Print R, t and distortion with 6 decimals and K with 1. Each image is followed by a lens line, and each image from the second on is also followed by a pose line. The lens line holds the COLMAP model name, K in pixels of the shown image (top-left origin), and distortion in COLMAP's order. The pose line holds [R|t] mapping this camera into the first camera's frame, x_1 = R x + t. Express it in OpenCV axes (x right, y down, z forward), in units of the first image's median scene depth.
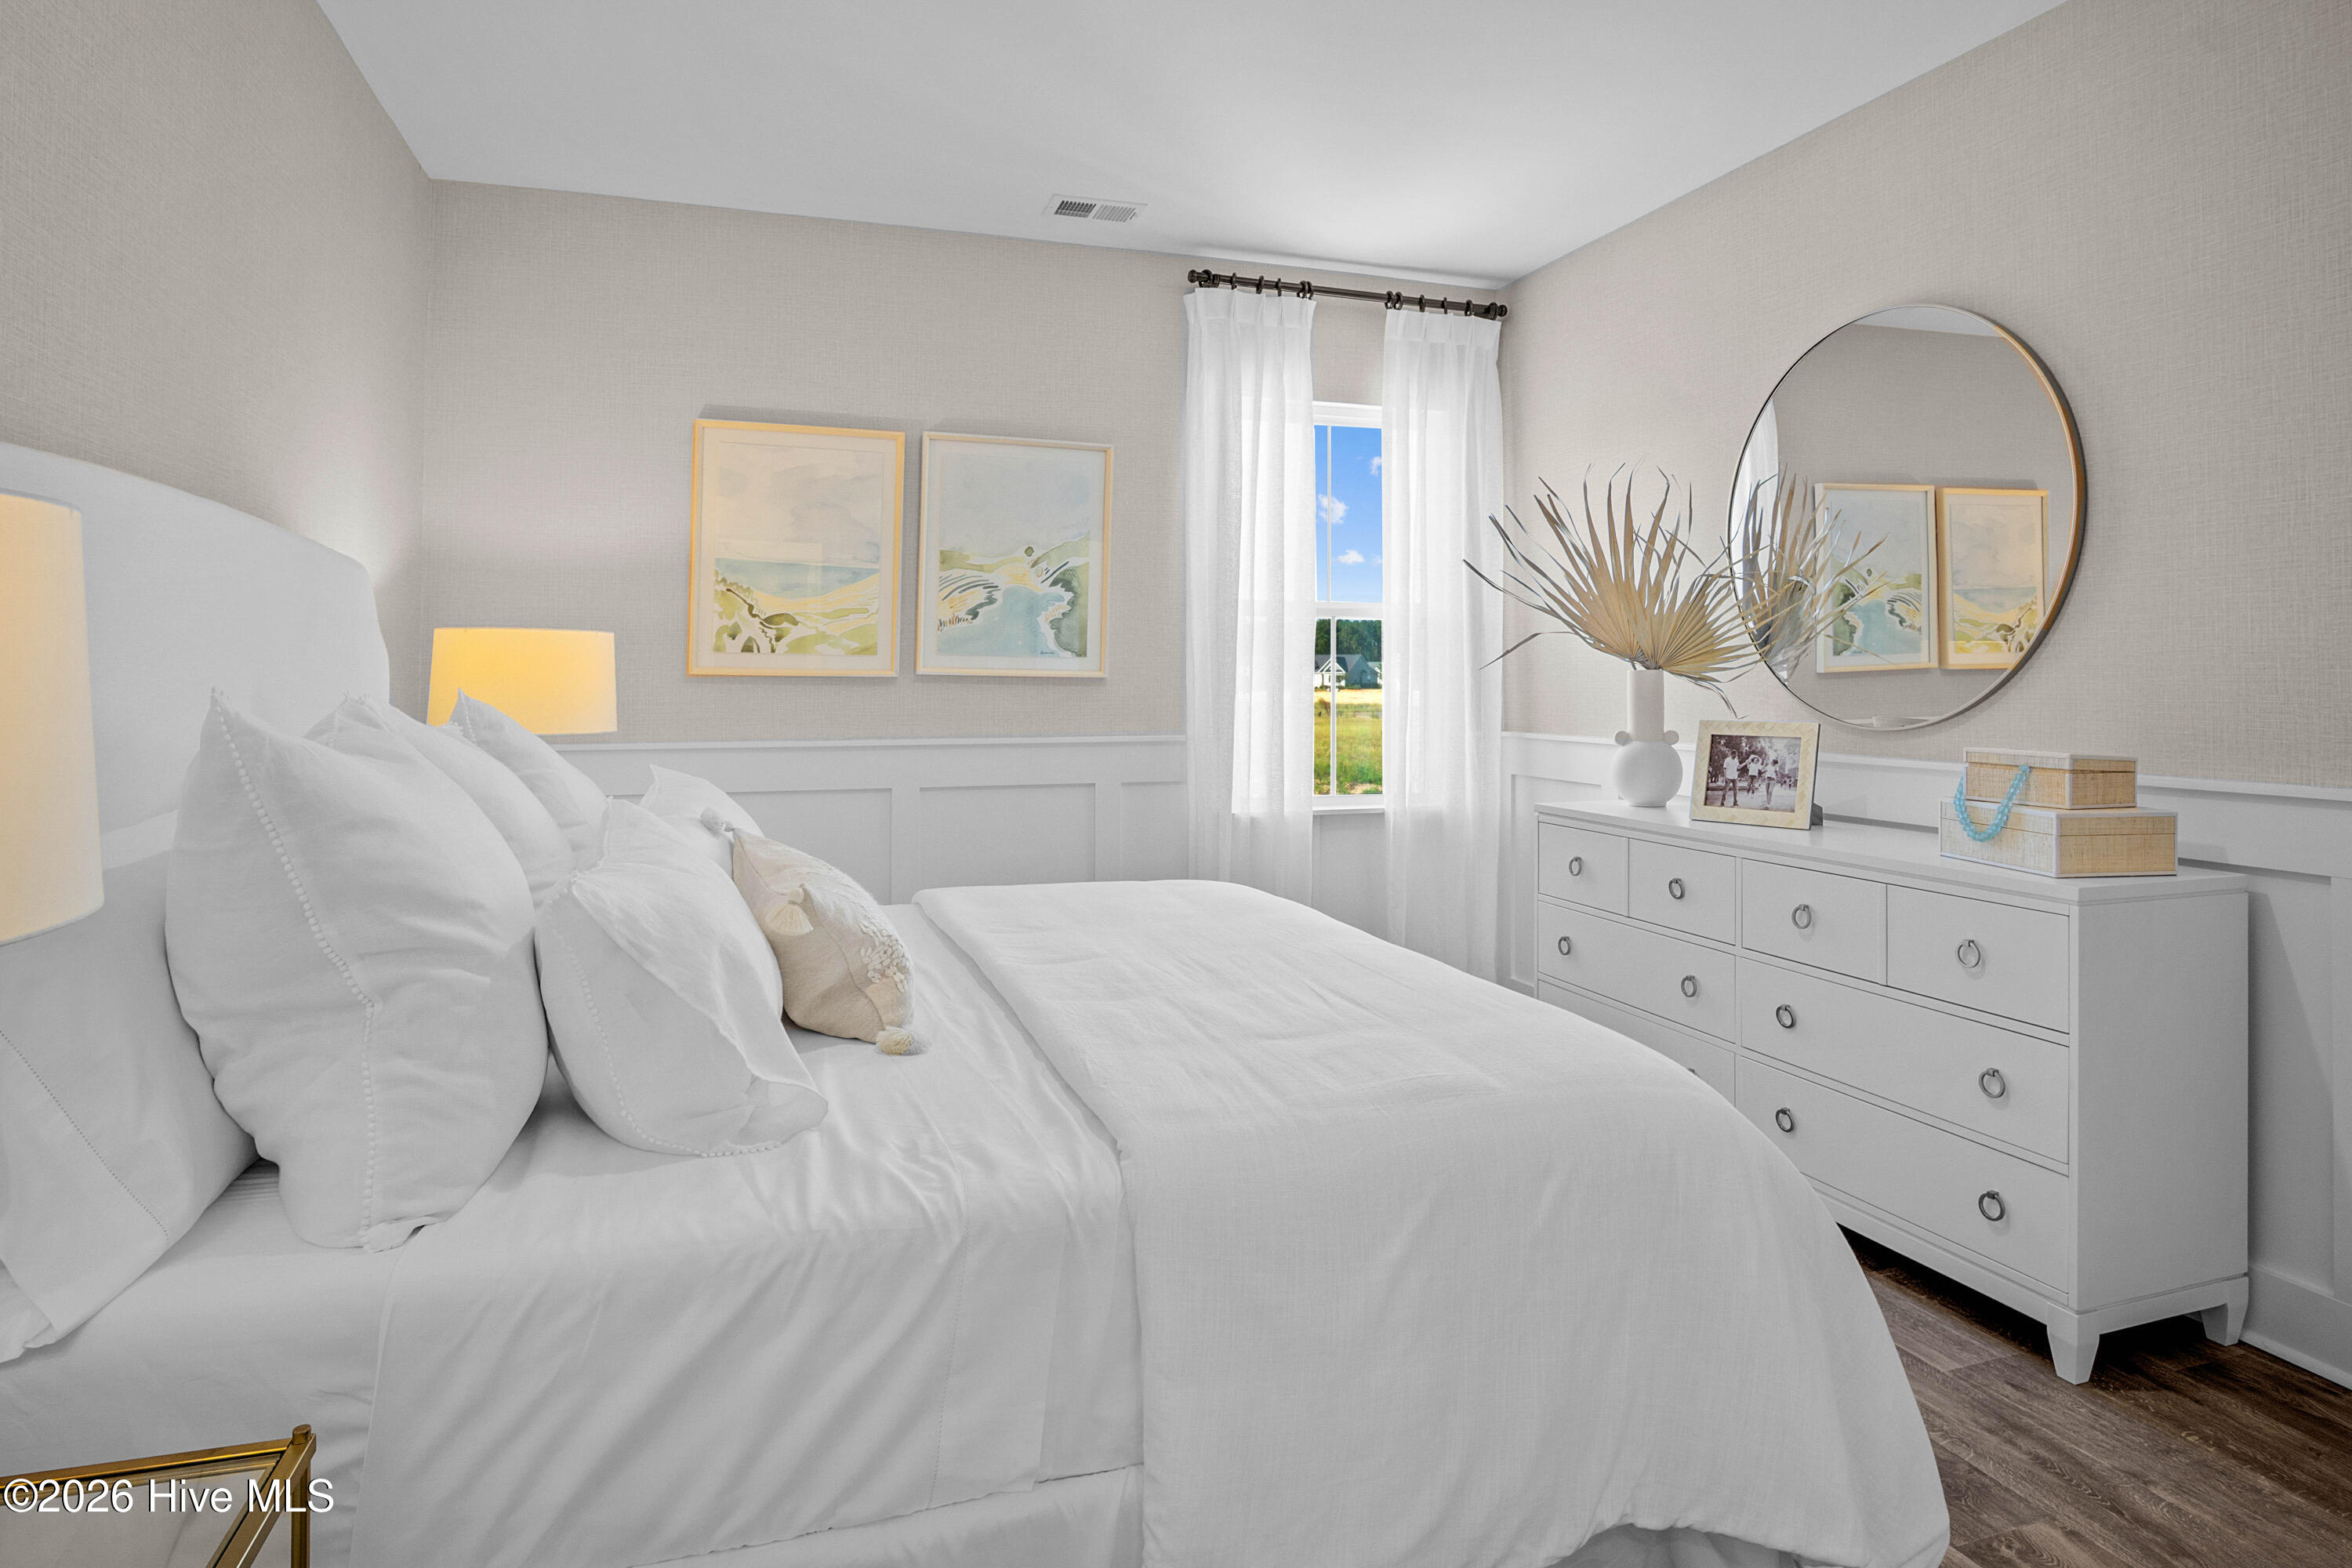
lens RADIAL K [[1292.2, 0, 1163.7], [0, 1292.2, 702.4], [0, 0, 1]] dist [-0.024057, -0.000449]
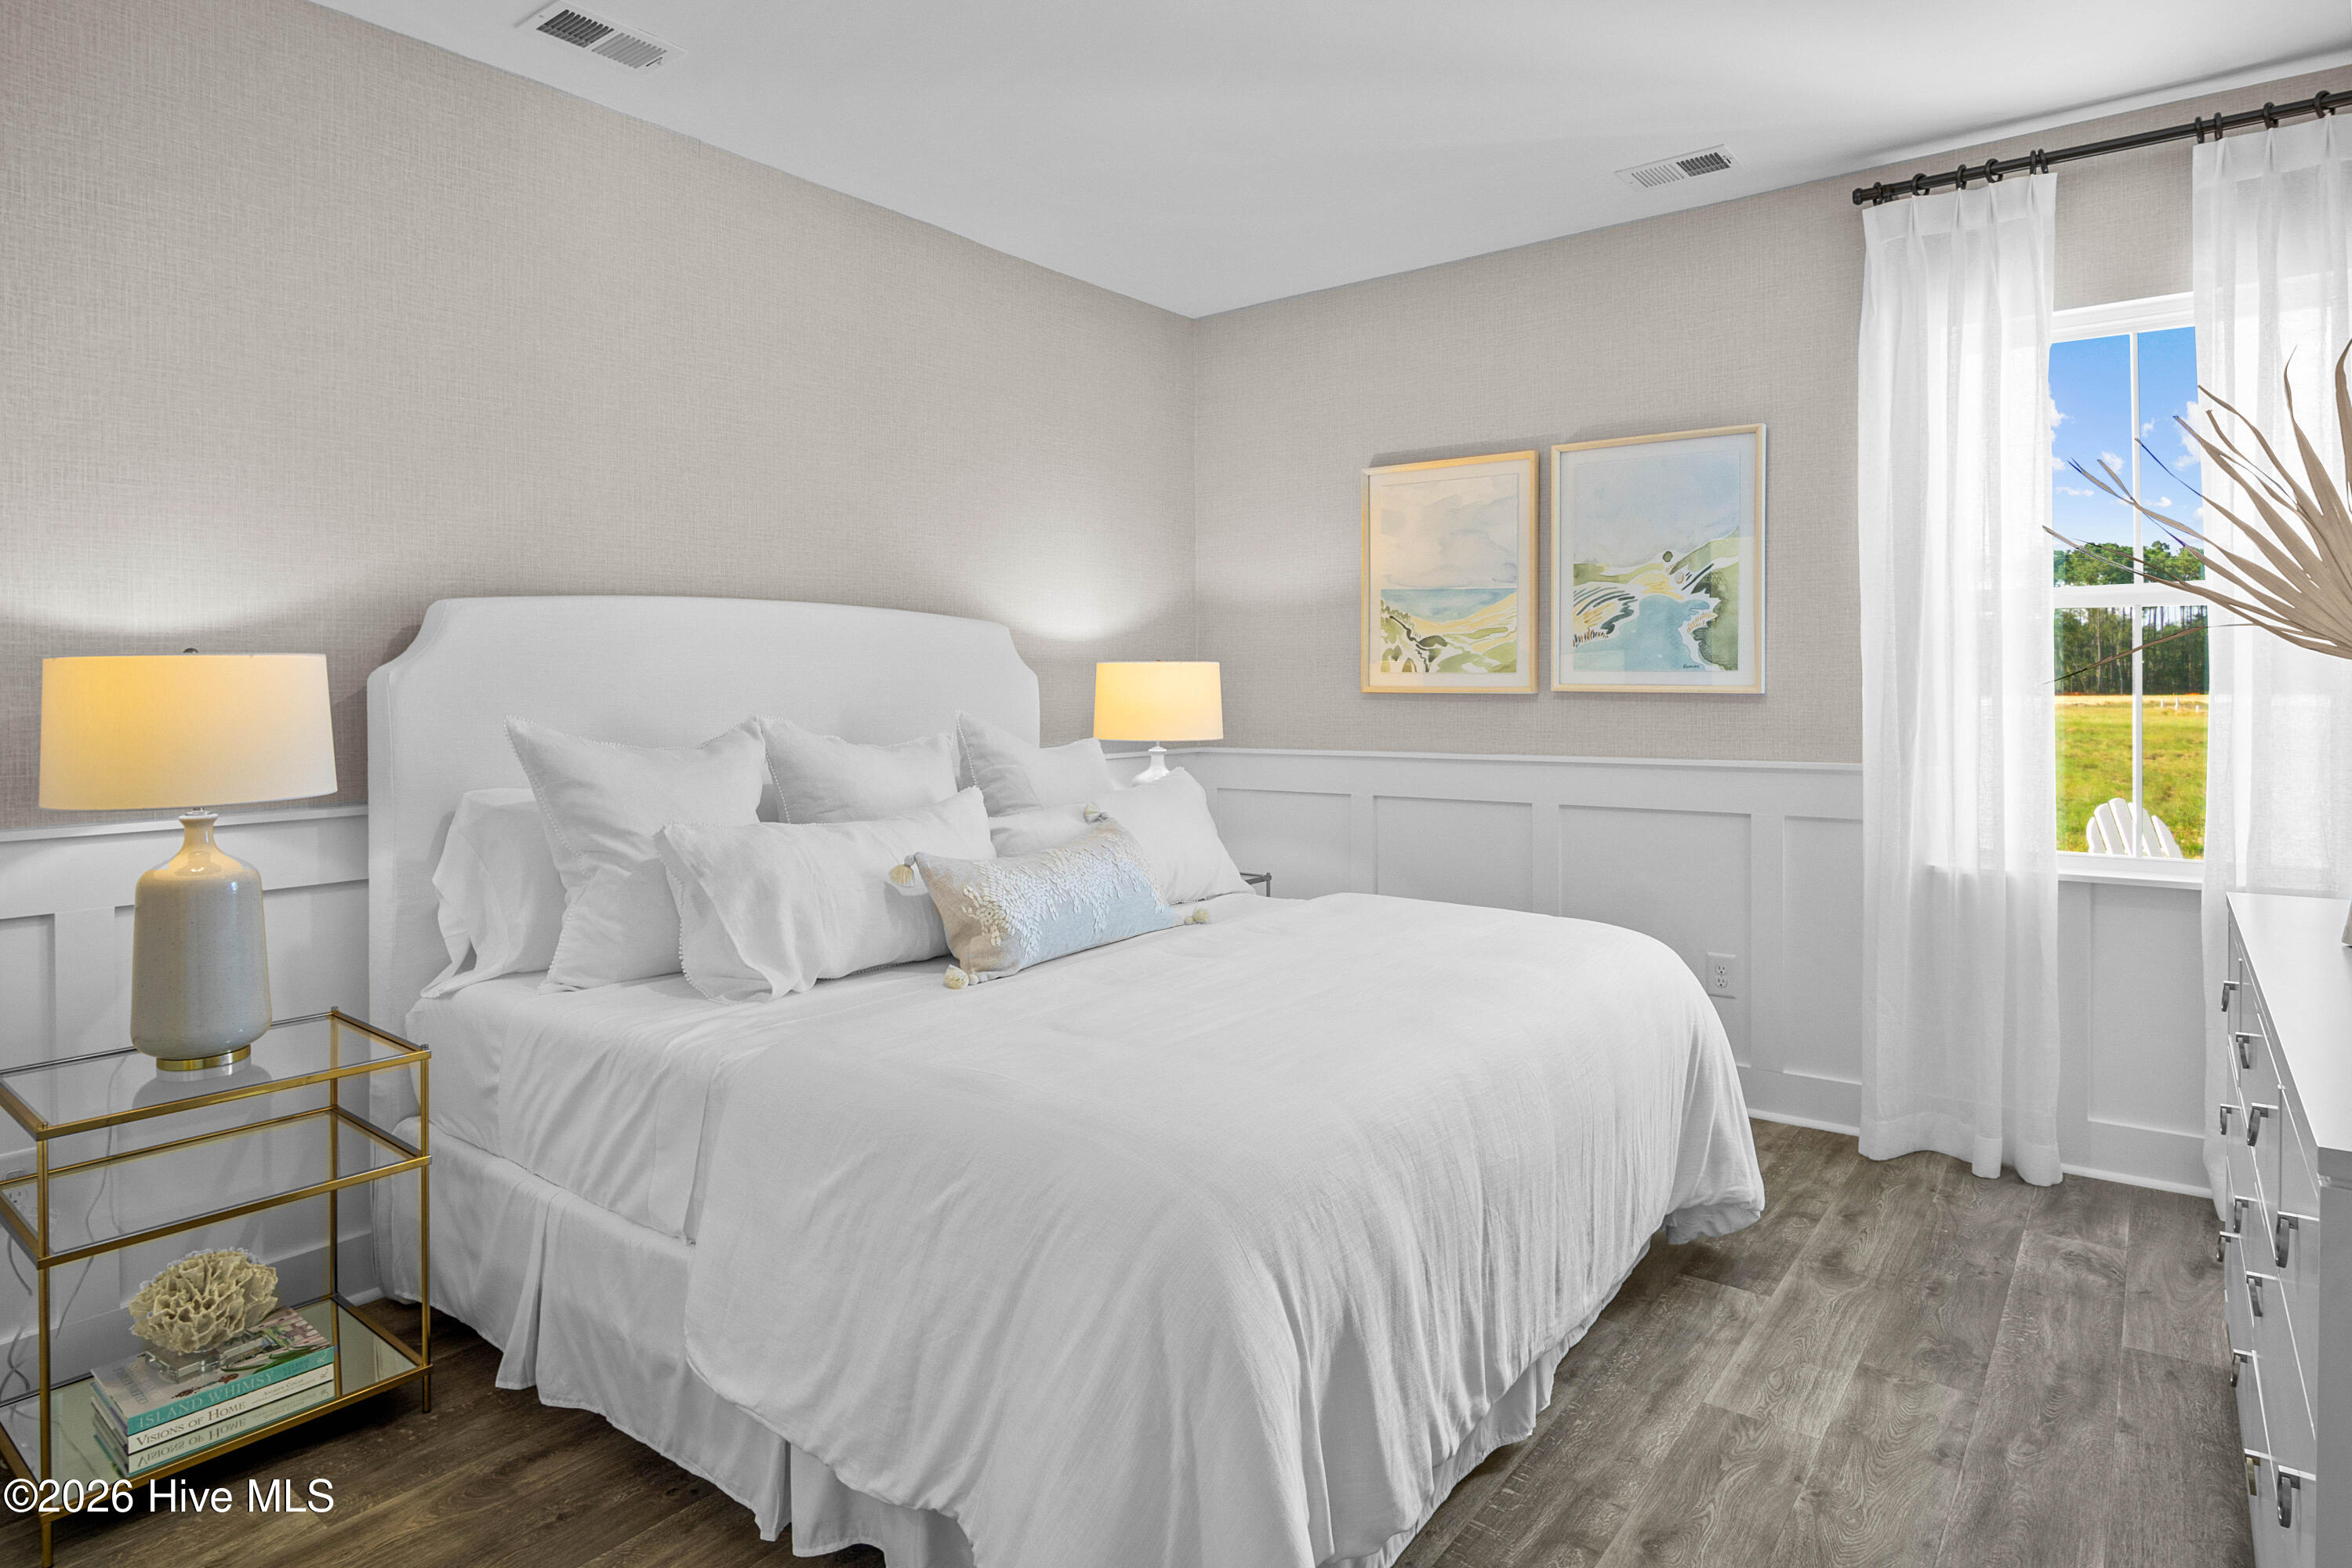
lens RADIAL K [[1293.0, 0, 1174.4], [0, 1293.0, 737.1], [0, 0, 1]] dist [-0.006156, -0.000835]
pose [[0.571129, 0.027253, -0.820408, 0.459248], [-0.007186, 0.999576, 0.028202, -0.012102], [0.820829, -0.010212, 0.571083, 0.188119]]
